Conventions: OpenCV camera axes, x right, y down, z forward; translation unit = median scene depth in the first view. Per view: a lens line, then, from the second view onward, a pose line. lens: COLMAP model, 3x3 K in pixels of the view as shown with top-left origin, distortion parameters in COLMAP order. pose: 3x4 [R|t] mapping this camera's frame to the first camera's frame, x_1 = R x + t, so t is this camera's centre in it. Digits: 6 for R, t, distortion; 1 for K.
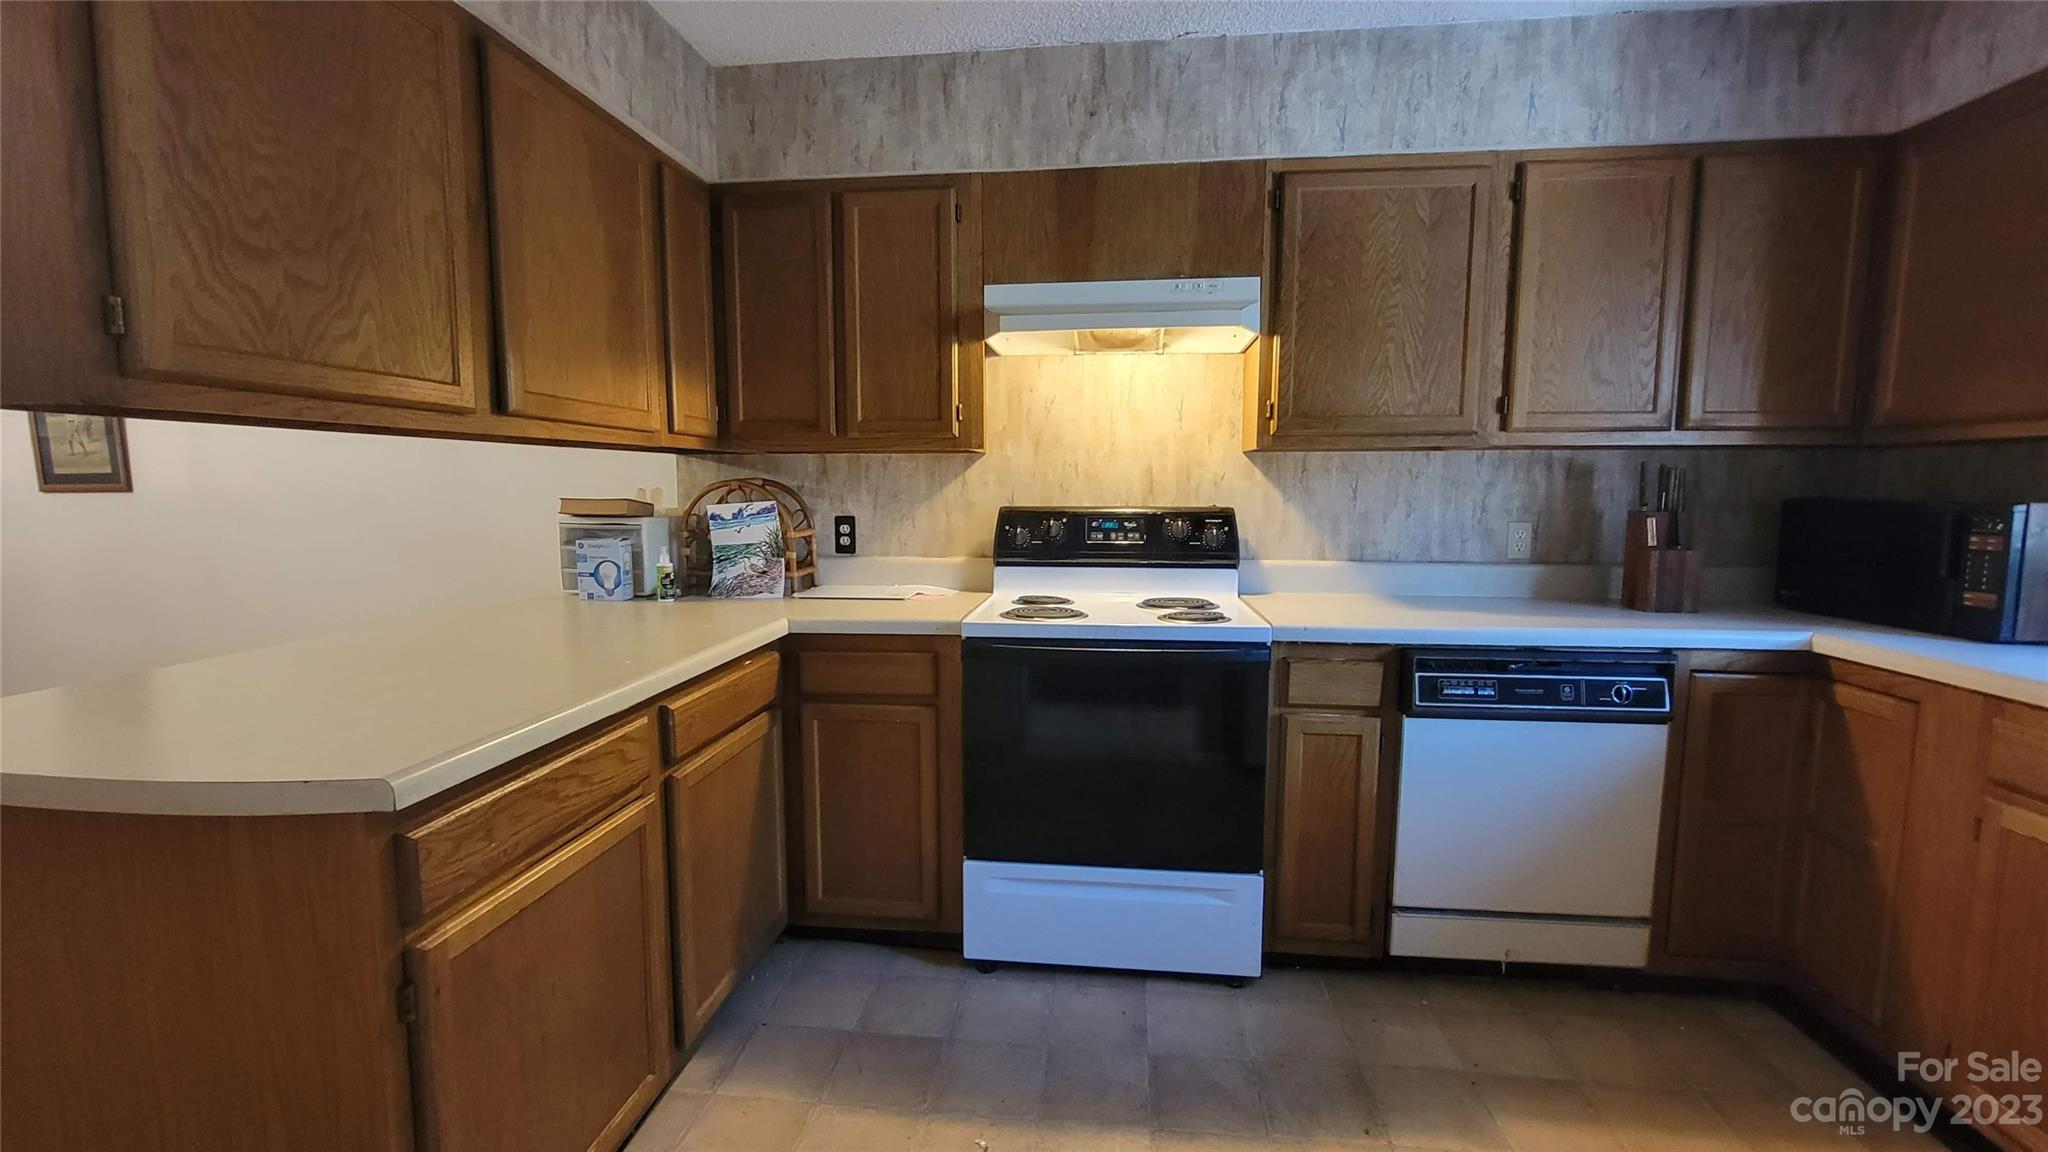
lens RADIAL K [[841.1, 0, 1021.1], [0, 841.1, 573.9], [0, 0, 1]] dist [0.001577, 0.000171]
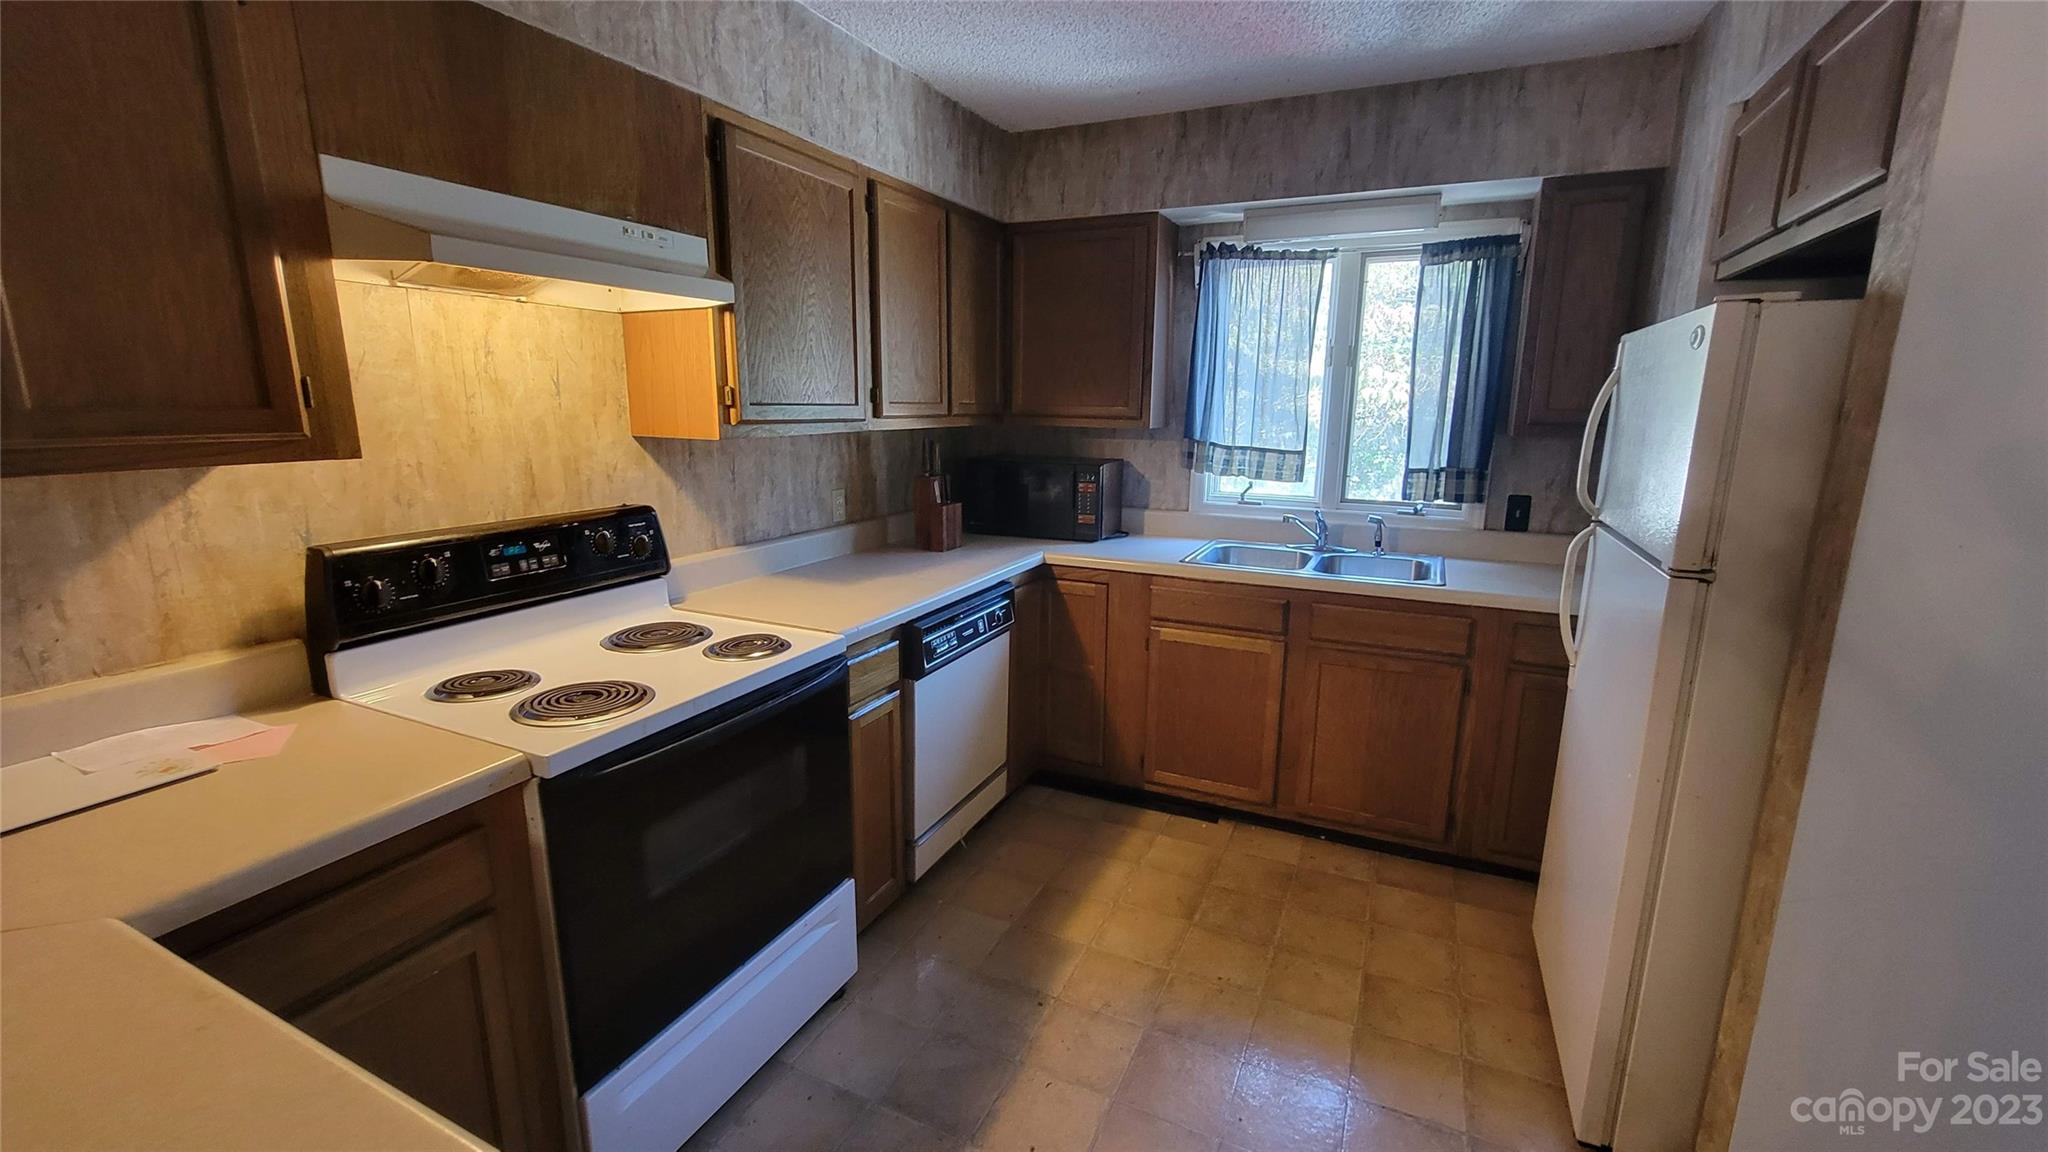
lens RADIAL K [[841.1, 0, 1020.2], [0, 841.1, 575.6], [0, 0, 1]] dist [0.001577, 0.000171]
pose [[0.325907, -0.193766, 0.925332, -0.480880], [0.088350, 0.980730, 0.174249, -0.143886], [-0.941265, 0.024964, 0.336746, 0.436853]]
